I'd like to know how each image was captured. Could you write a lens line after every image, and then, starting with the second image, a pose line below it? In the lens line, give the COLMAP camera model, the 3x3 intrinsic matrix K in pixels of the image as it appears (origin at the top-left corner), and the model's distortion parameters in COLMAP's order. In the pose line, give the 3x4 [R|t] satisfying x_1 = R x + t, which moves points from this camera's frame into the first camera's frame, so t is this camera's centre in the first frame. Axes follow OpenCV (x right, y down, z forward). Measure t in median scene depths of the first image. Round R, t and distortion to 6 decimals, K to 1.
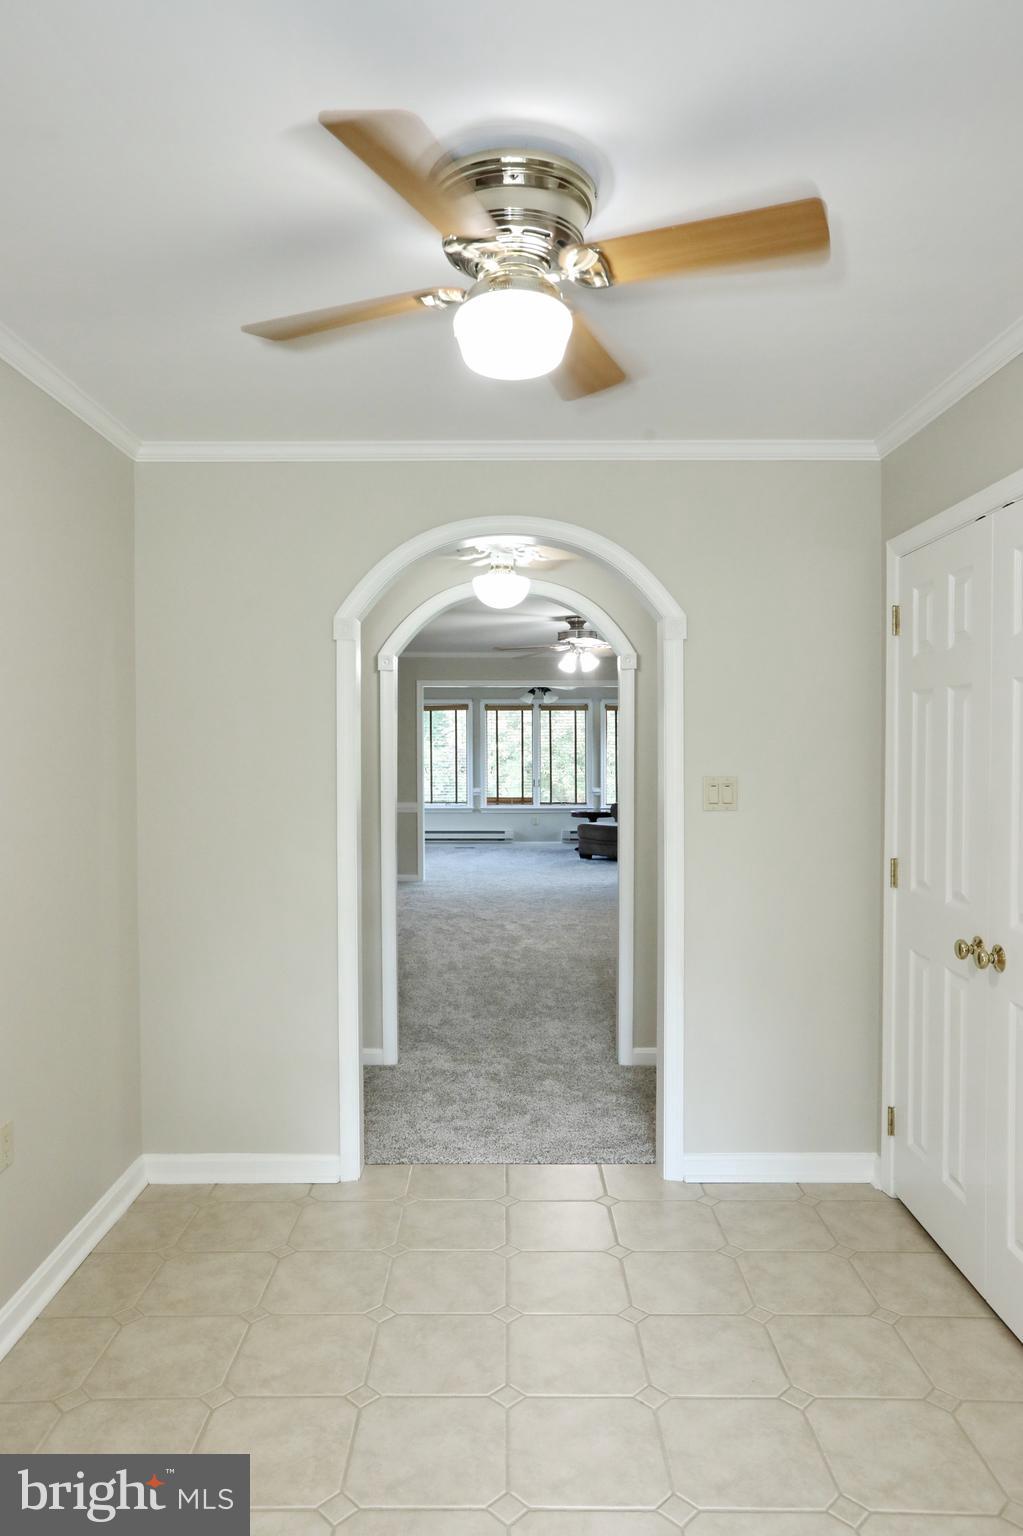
lens RADIAL K [[986.8, 0, 511.5], [0, 986.8, 768.0], [0, 0, 1]] dist [-0.005459, 0.028595]
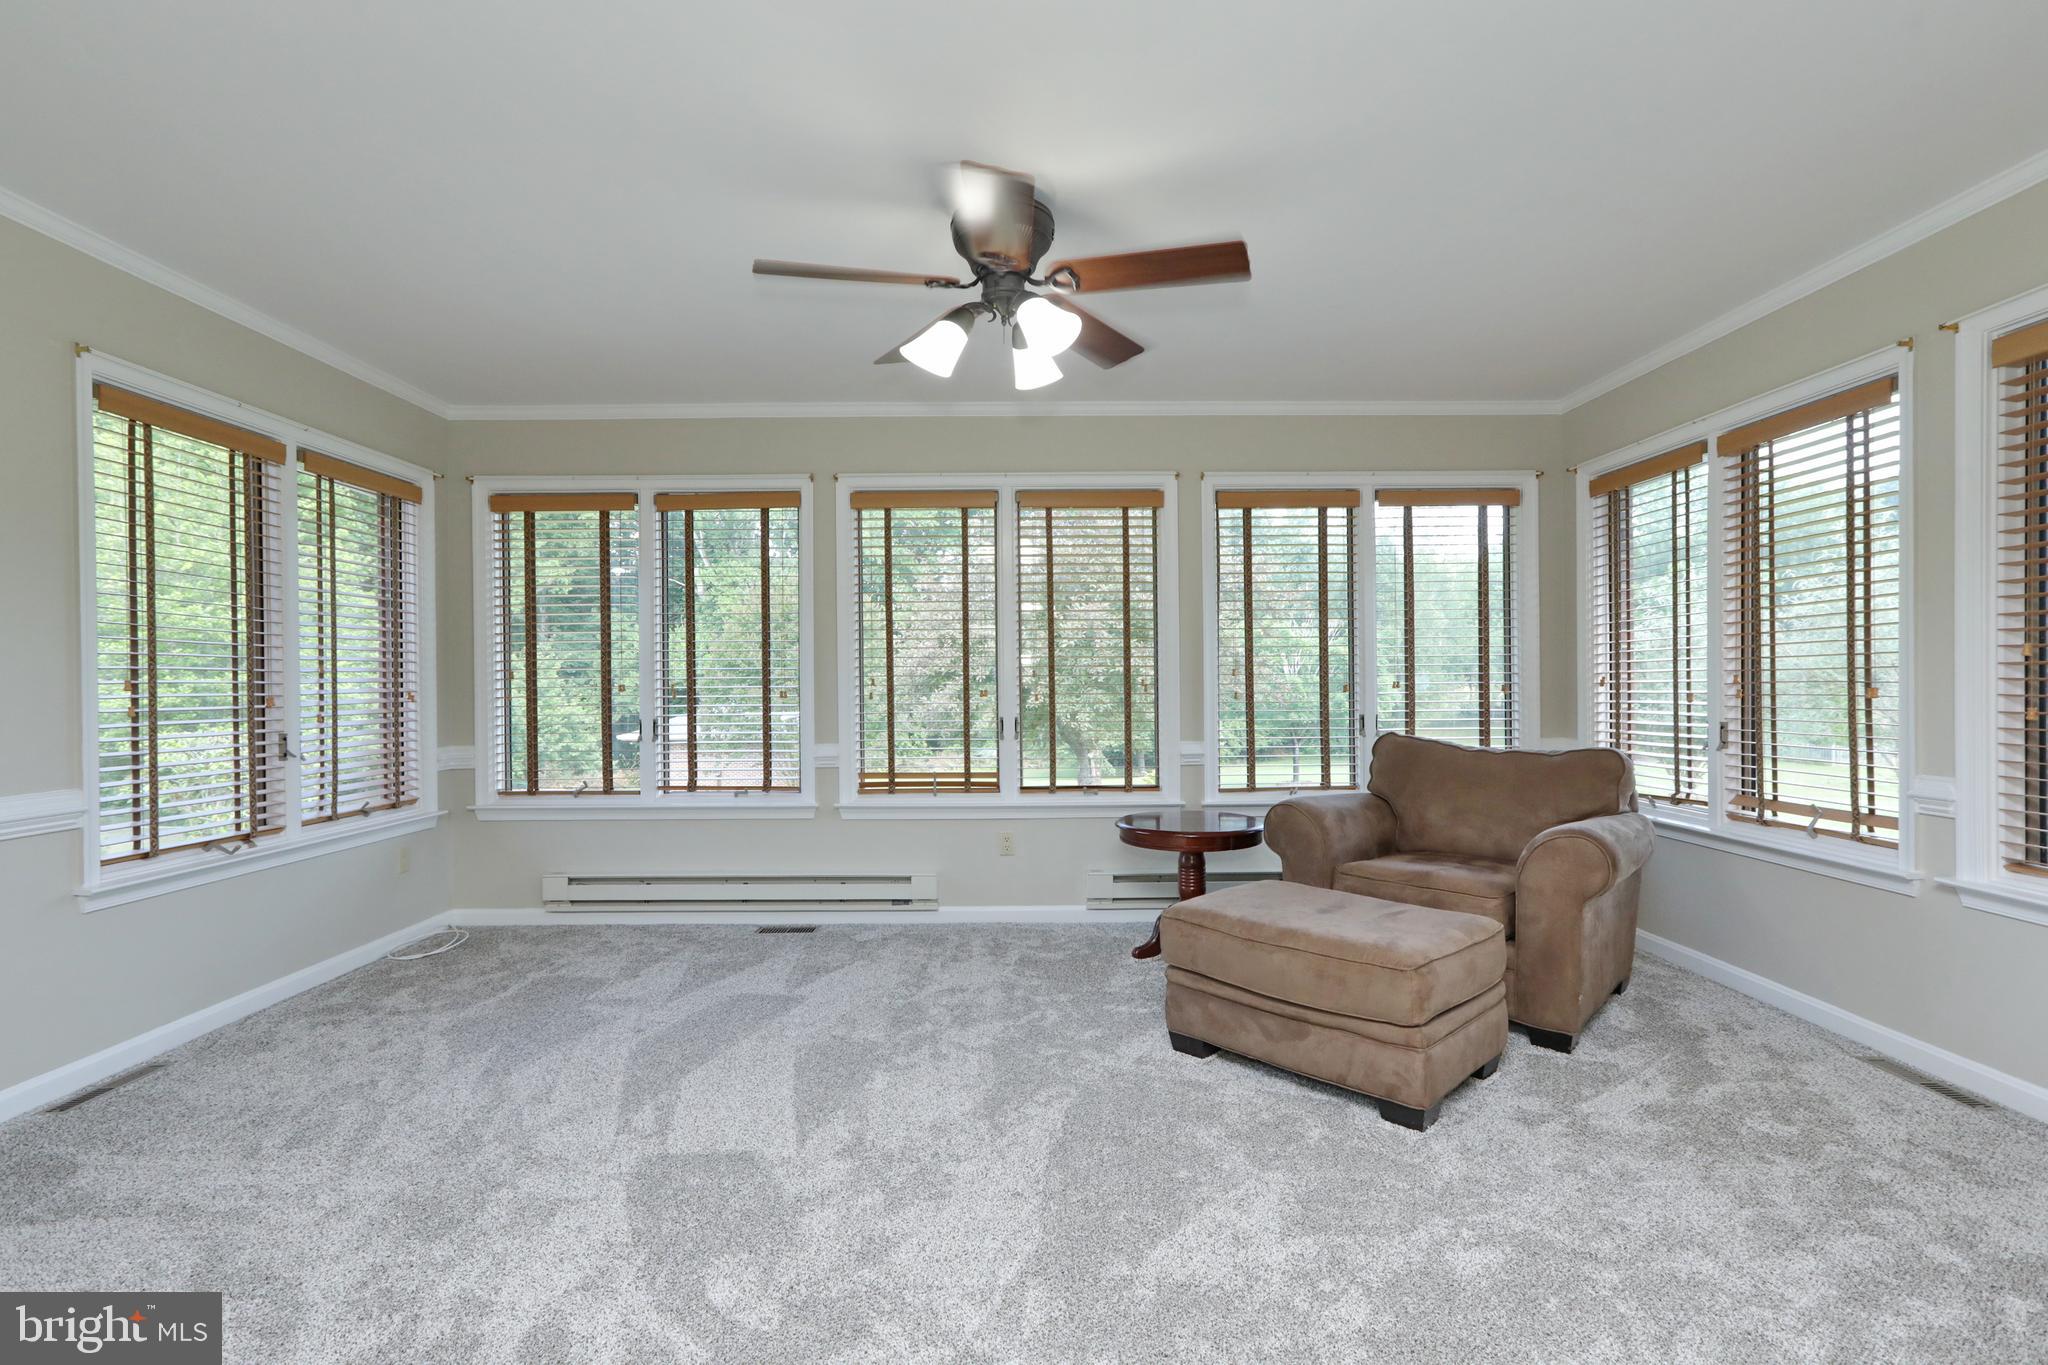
lens RADIAL K [[956.5, 0, 1030.3], [0, 956.5, 677.6], [0, 0, 1]] dist [-0.030019, 0.001242]
pose [[0.999922, -0.006071, 0.010953, 0.095623], [0.006345, 0.999664, -0.025118, 0.020667], [-0.010797, 0.025186, 0.999624, 2.226161]]
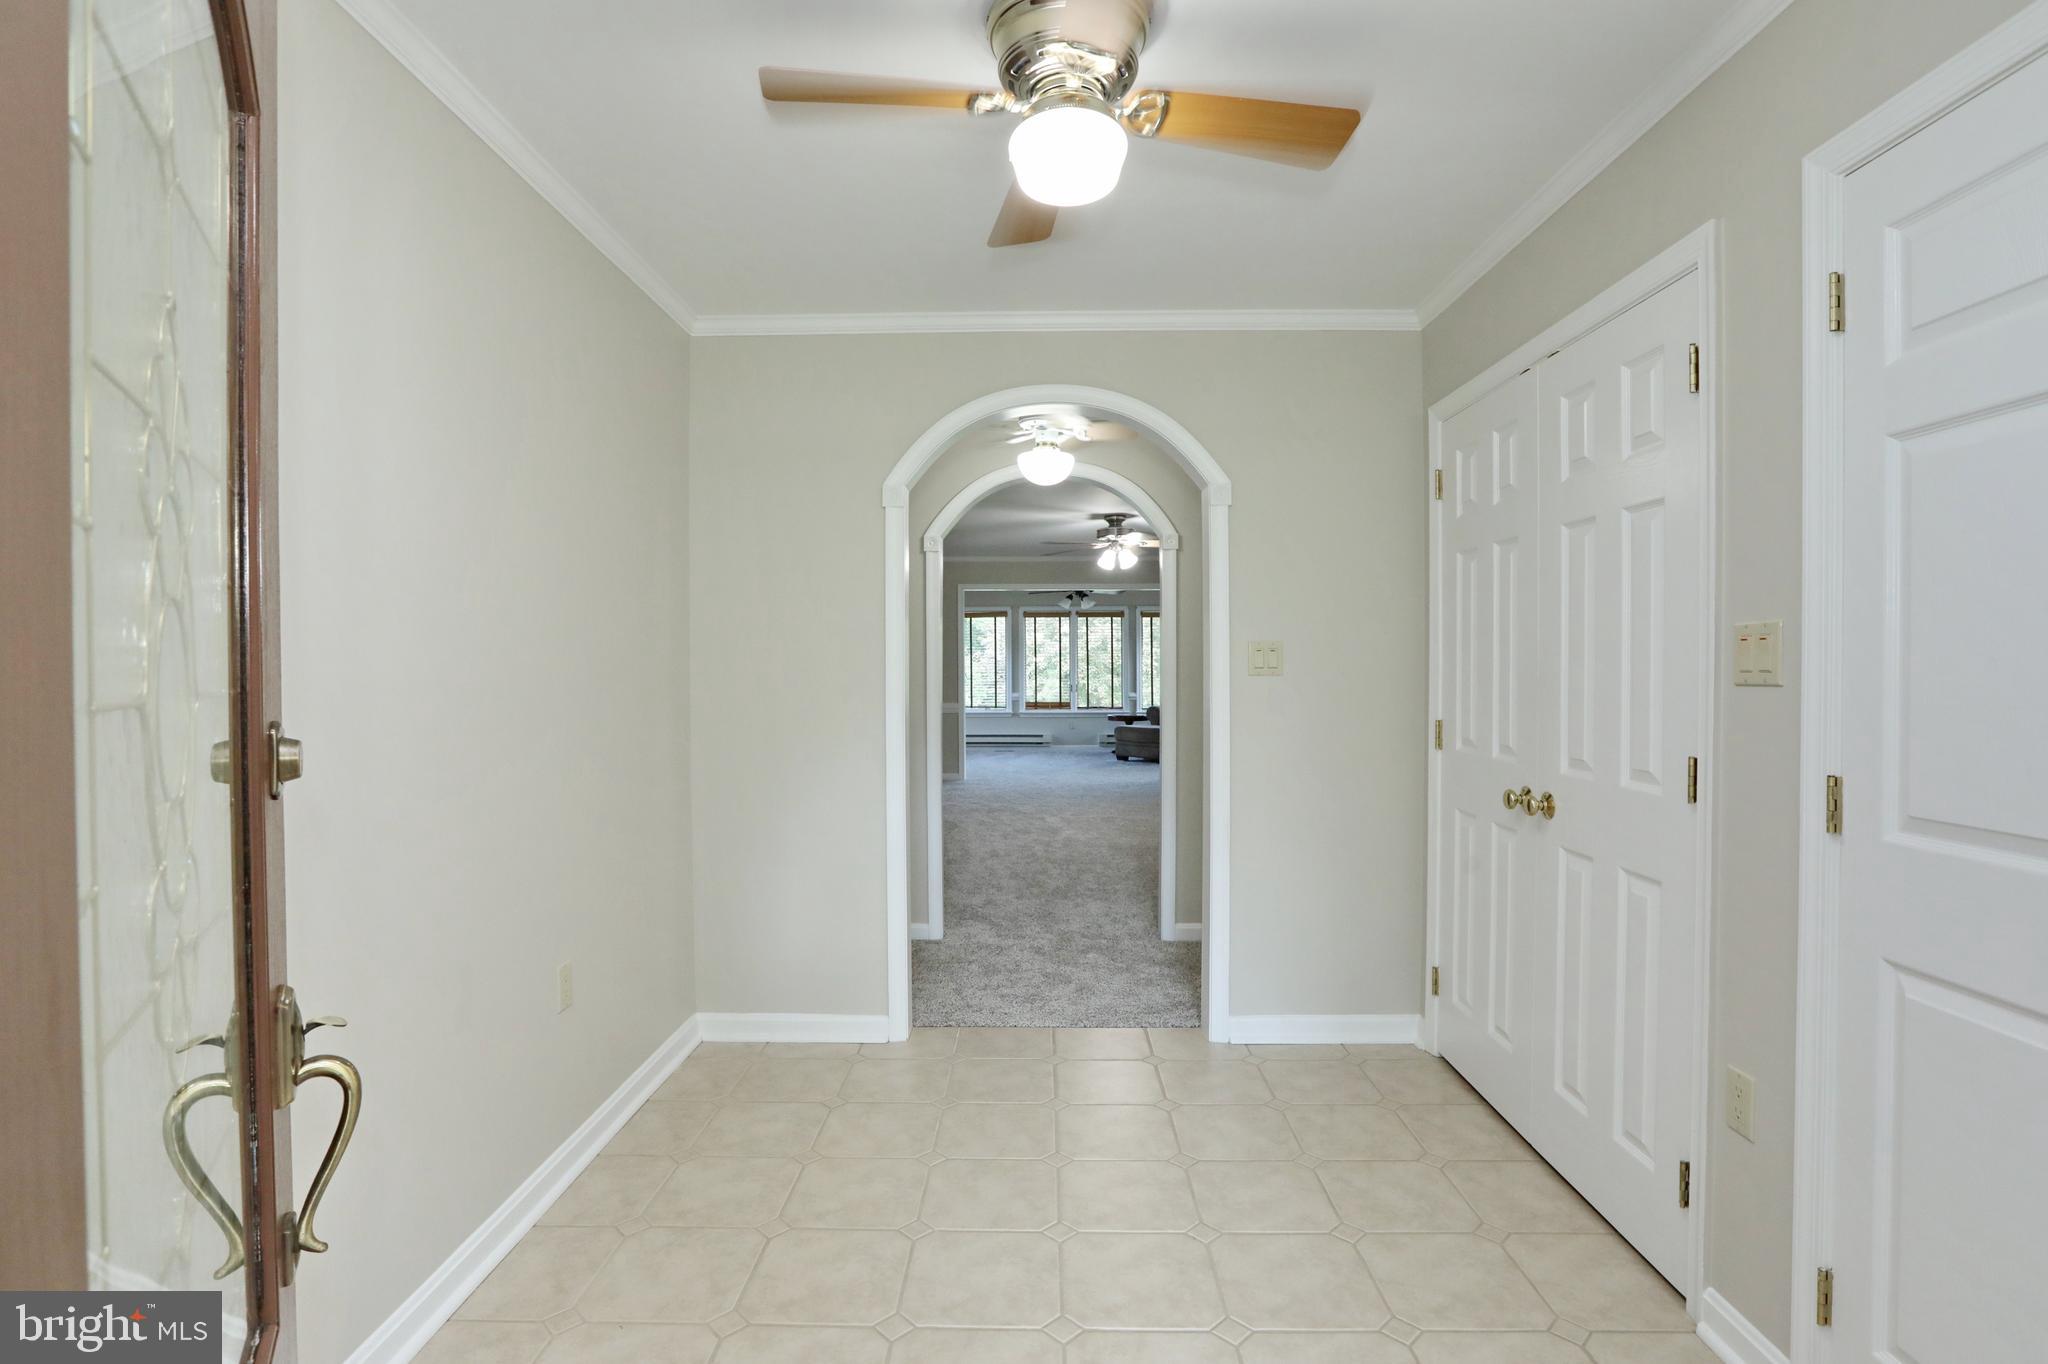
lens RADIAL K [[956.5, 0, 1030.3], [0, 956.5, 677.1], [0, 0, 1]] dist [-0.030019, 0.001242]
pose [[0.999843, -0.001085, -0.017666, -0.008147], [0.000933, 0.999963, -0.008604, 0.040271], [0.017675, 0.008587, 0.999807, 0.016692]]
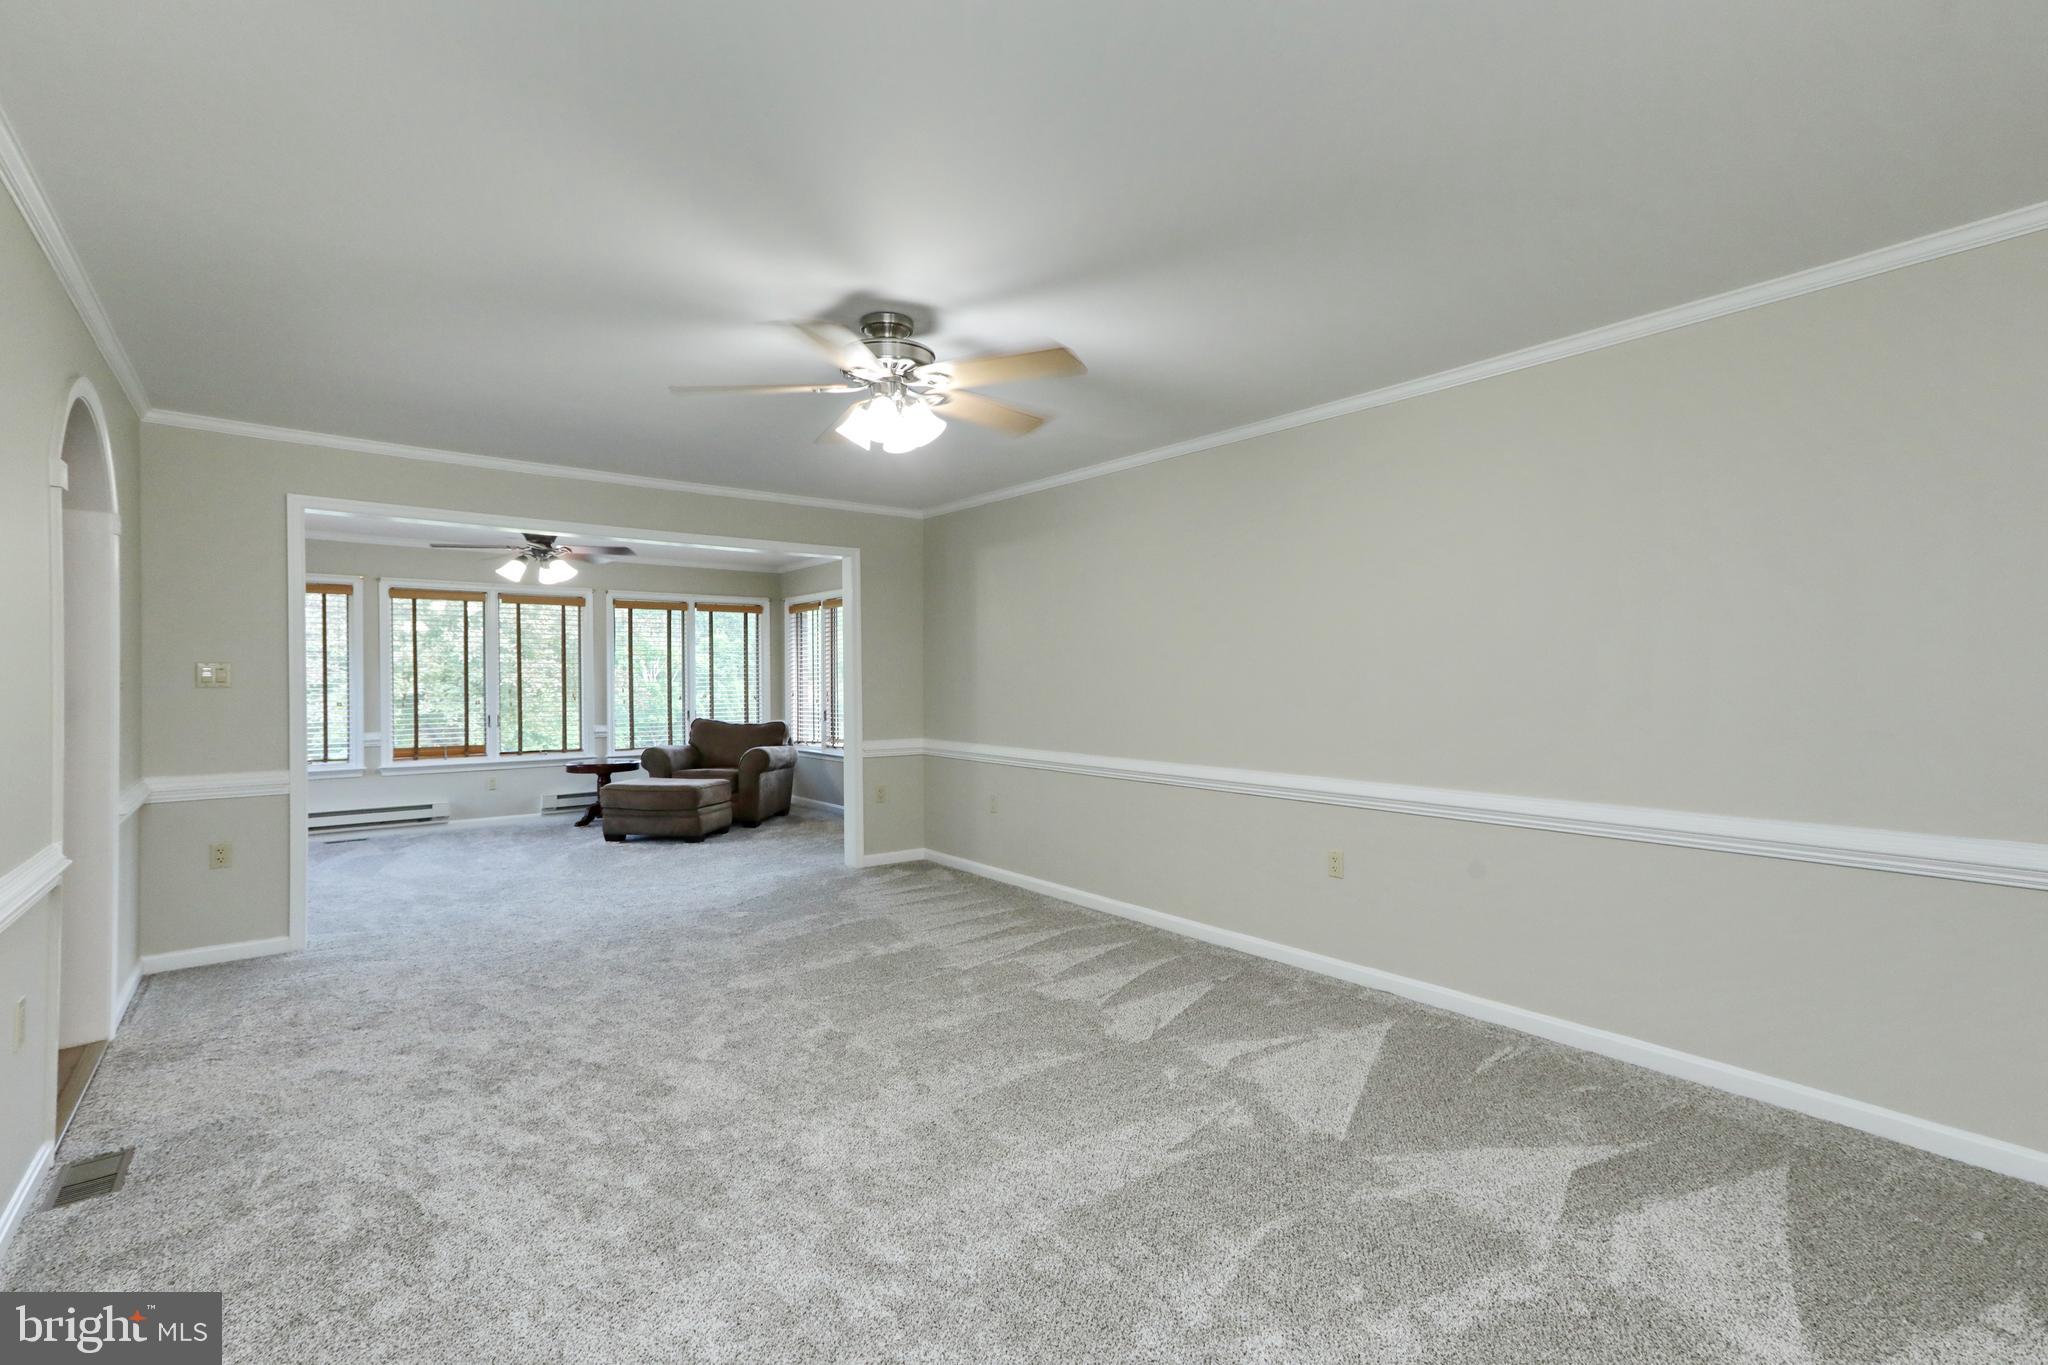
lens RADIAL K [[929.0, 0, 1024.0], [0, 929.0, 682.5], [0, 0, 1]] dist [0.015457, 0.000755]
pose [[0.789029, -0.003522, 0.614346, -0.230769], [0.015690, 0.999773, -0.014420, 0.016316], [-0.614156, 0.021016, 0.788905, 1.118540]]
